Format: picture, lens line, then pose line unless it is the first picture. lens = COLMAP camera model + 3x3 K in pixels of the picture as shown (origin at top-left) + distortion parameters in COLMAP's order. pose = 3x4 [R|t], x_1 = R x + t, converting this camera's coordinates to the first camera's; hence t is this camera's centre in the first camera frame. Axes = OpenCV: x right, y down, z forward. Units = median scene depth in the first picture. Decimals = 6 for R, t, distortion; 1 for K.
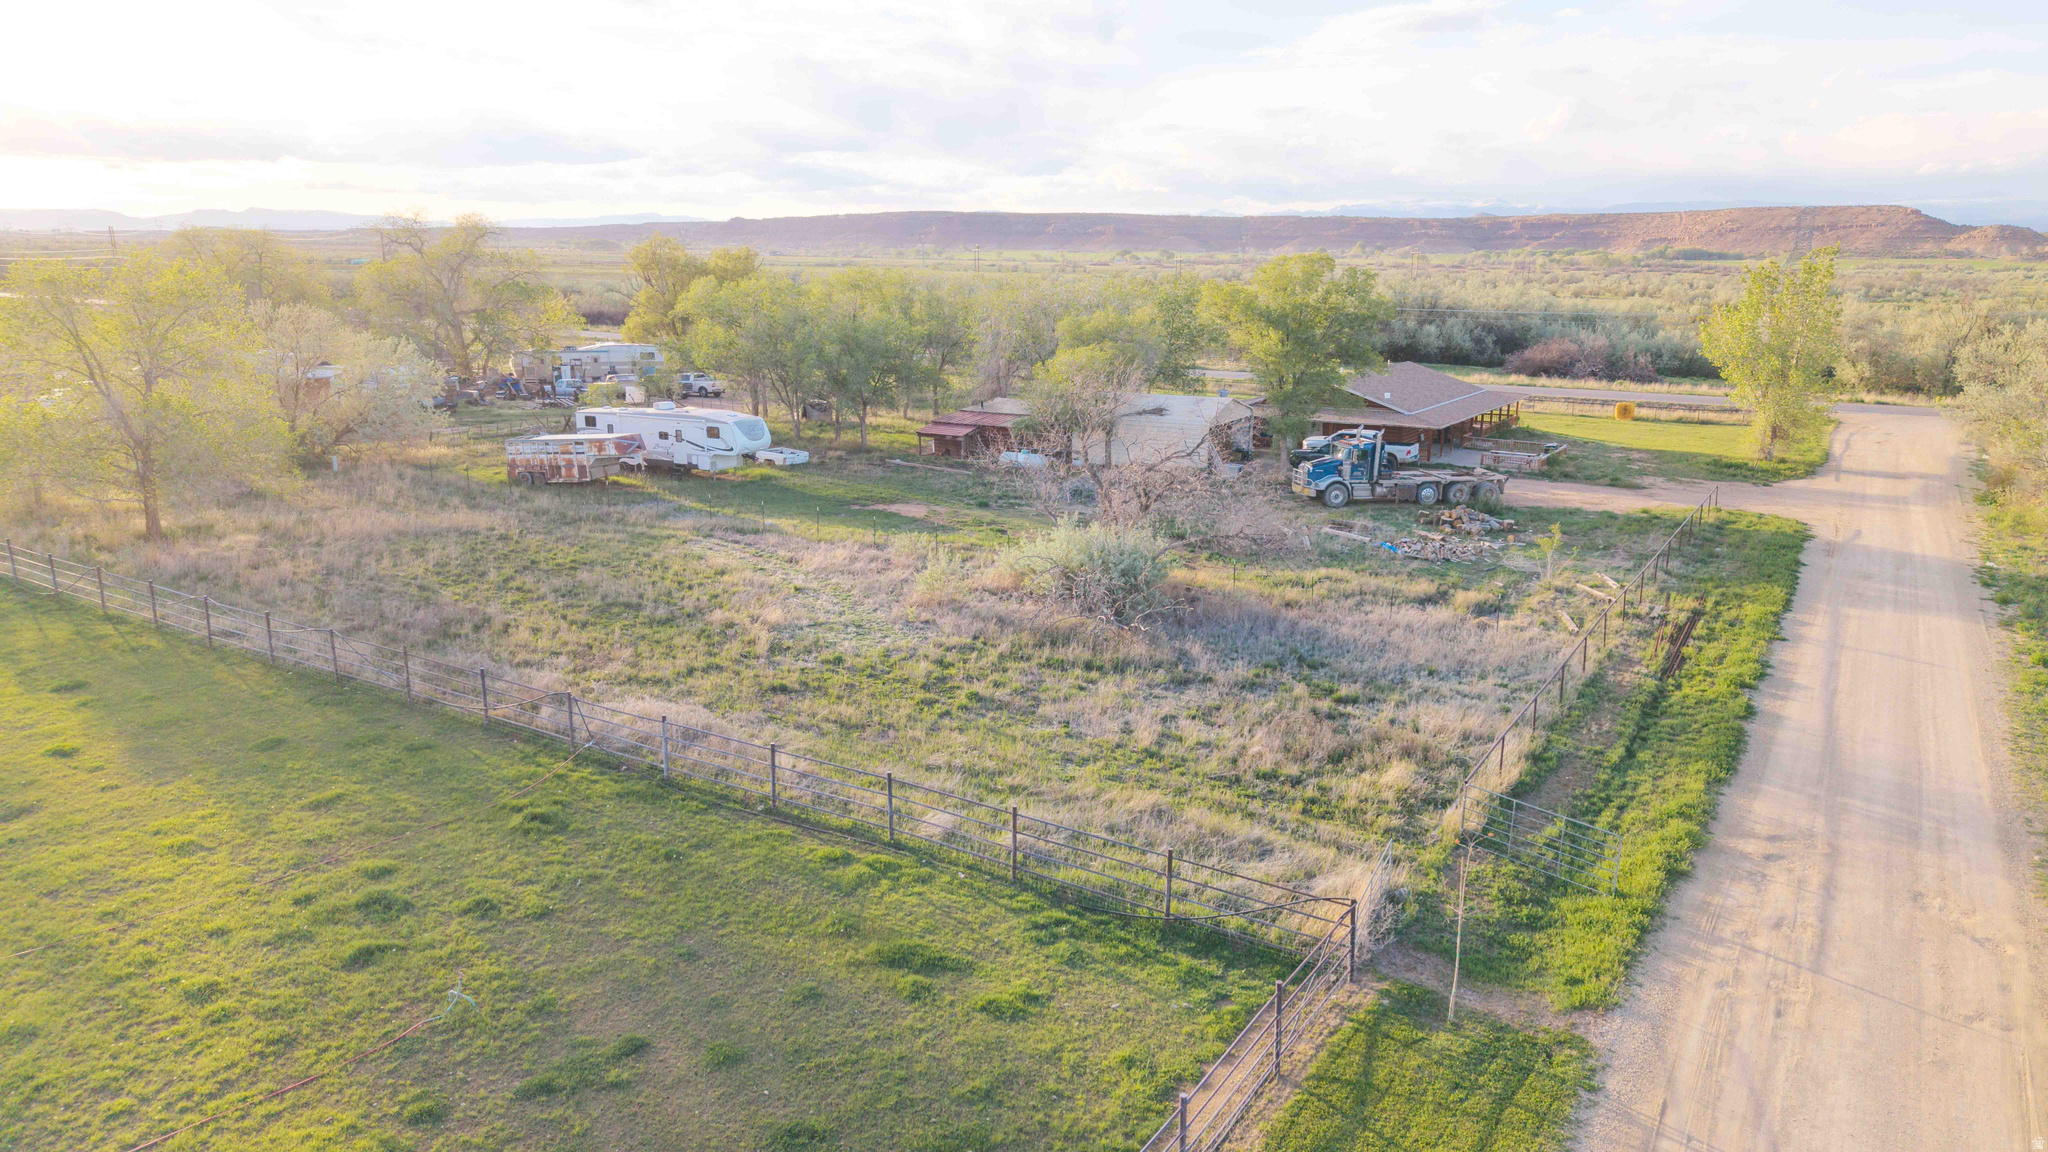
lens RADIAL K [[1367.9, 0, 1026.3], [0, 1367.9, 568.9], [0, 0, 1]] dist [0.053024, -0.036050]
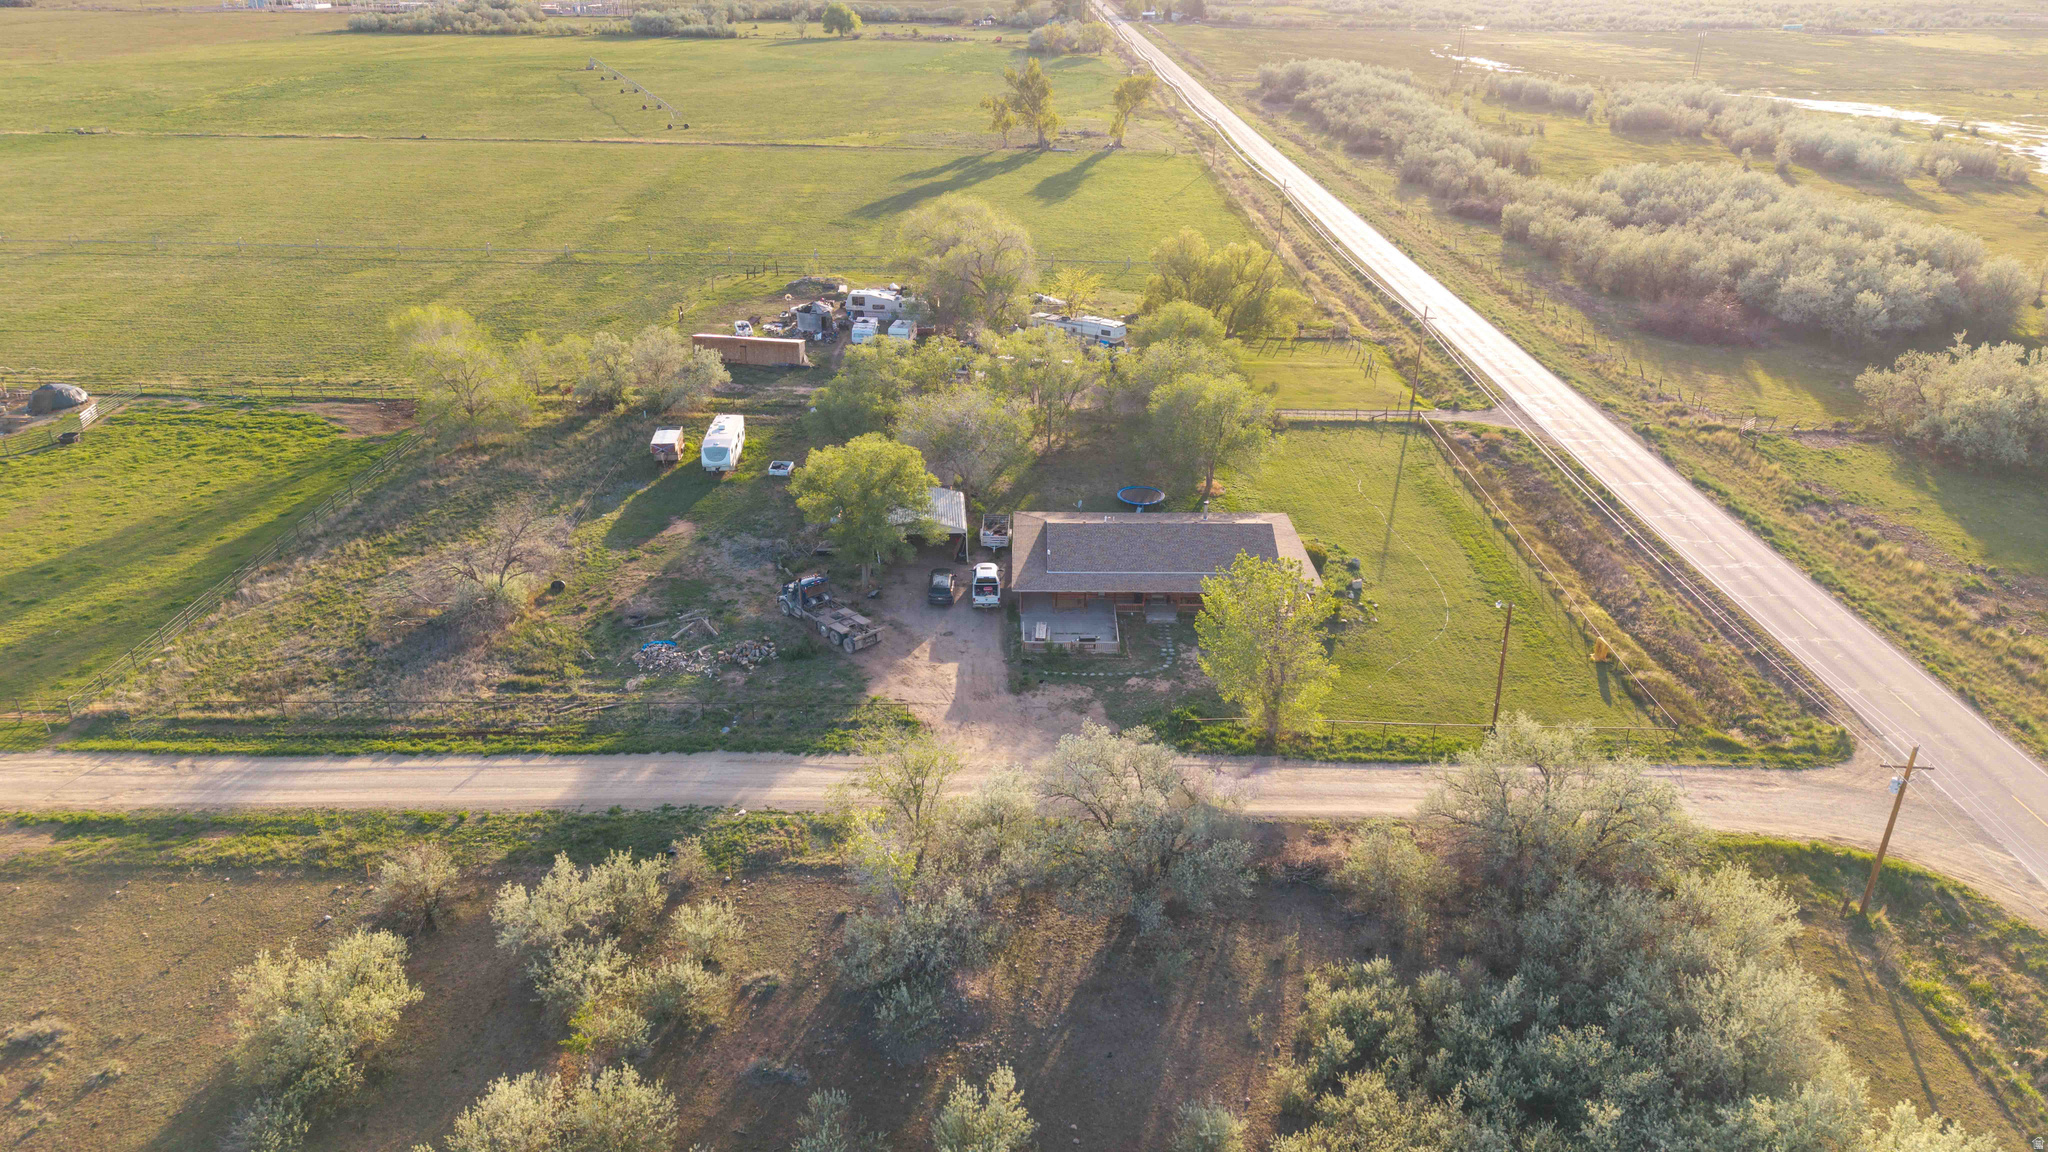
lens RADIAL K [[1367.9, 0, 1026.3], [0, 1367.9, 568.9], [0, 0, 1]] dist [0.053024, -0.036050]
pose [[0.529920, 0.341064, -0.776441, 1.497265], [-0.189255, 0.940034, 0.283759, -0.562648], [0.826661, -0.003425, 0.562690, 0.341943]]
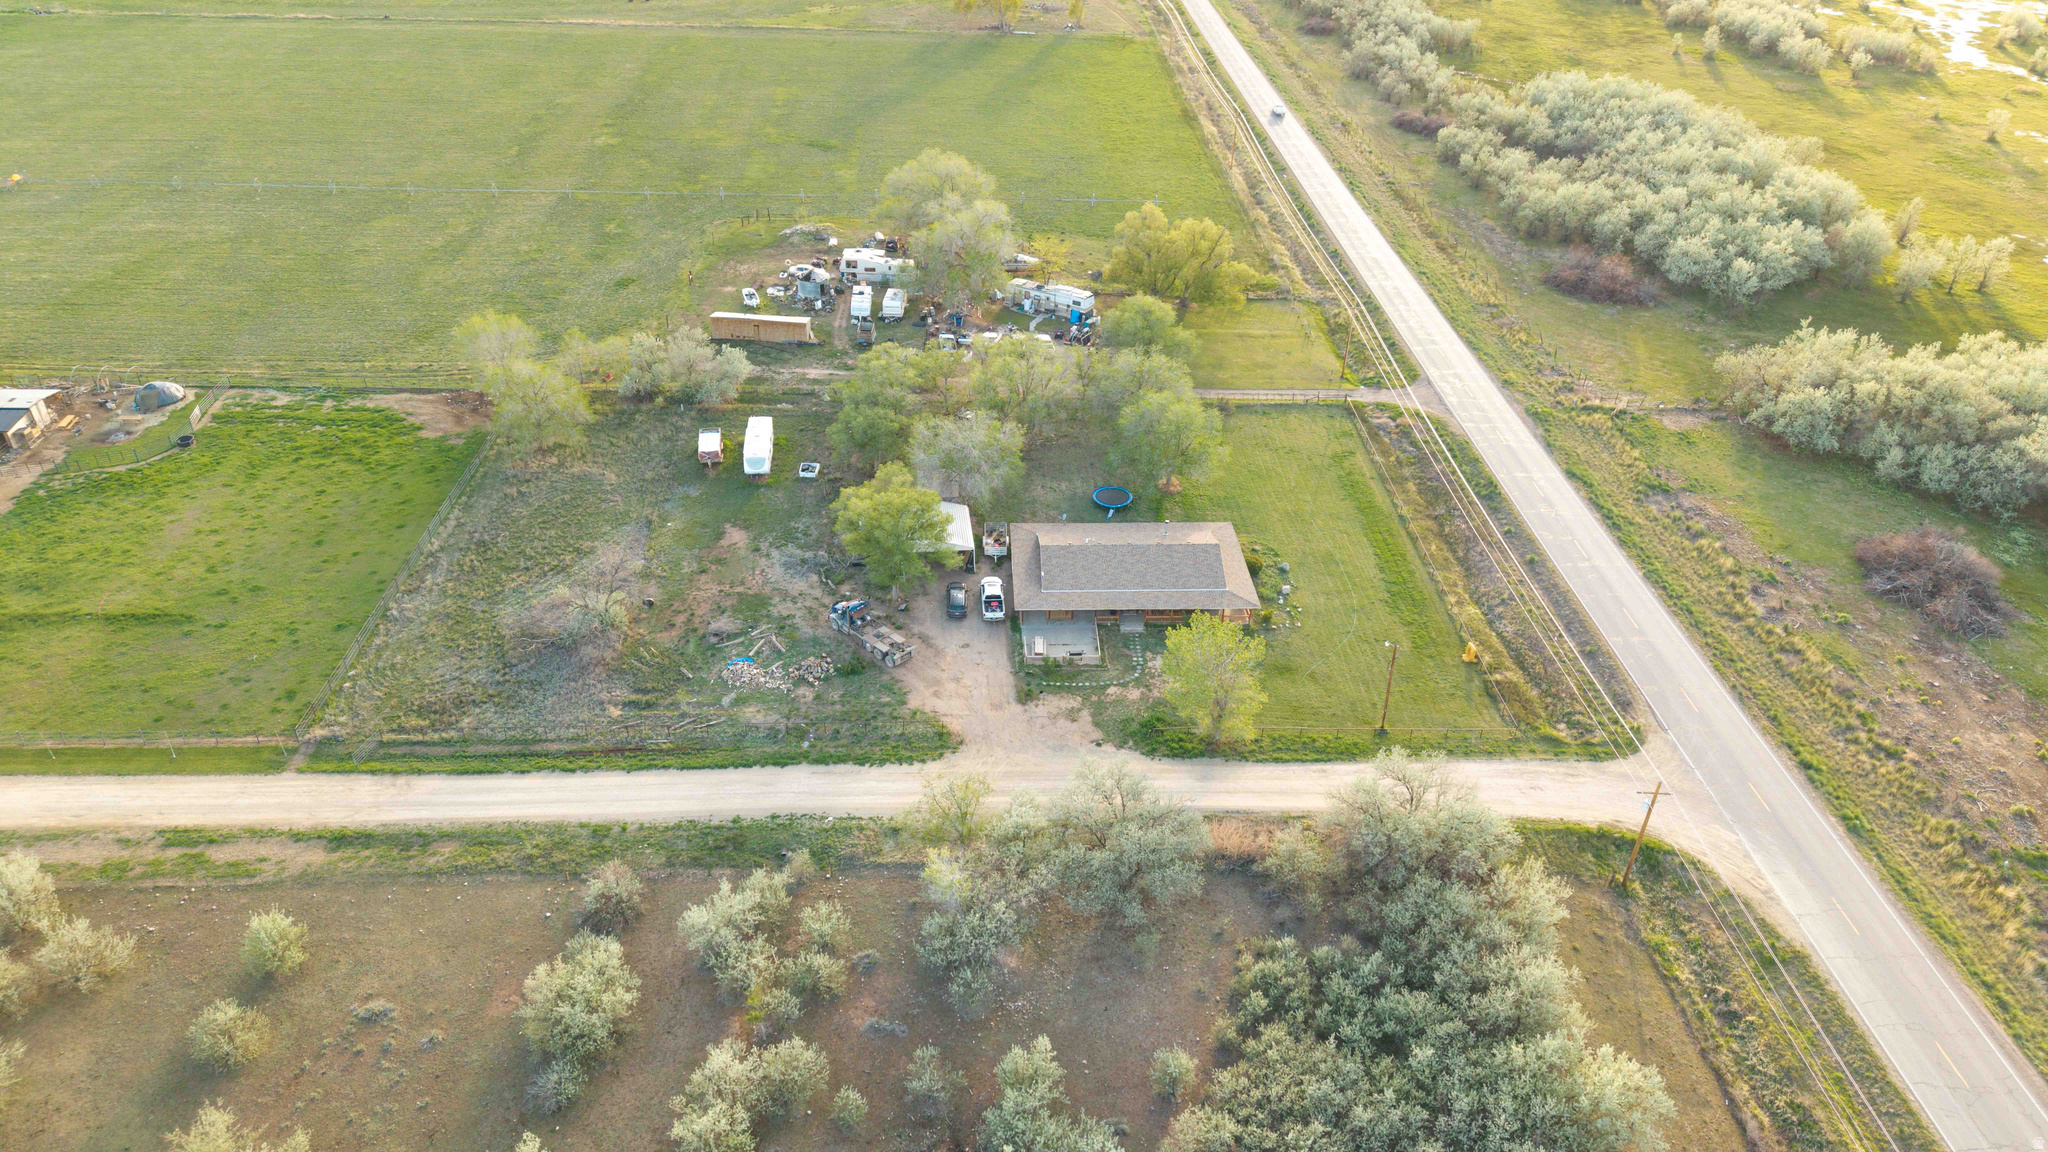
lens RADIAL K [[1363.1, 0, 1026.3], [0, 1363.1, 574.6], [0, 0, 1]] dist [0.070470, -0.060730]
pose [[0.561318, 0.447991, -0.695863, 1.635159], [-0.193374, 0.888542, 0.416052, -0.939731], [0.804692, -0.098976, 0.585385, 0.085964]]
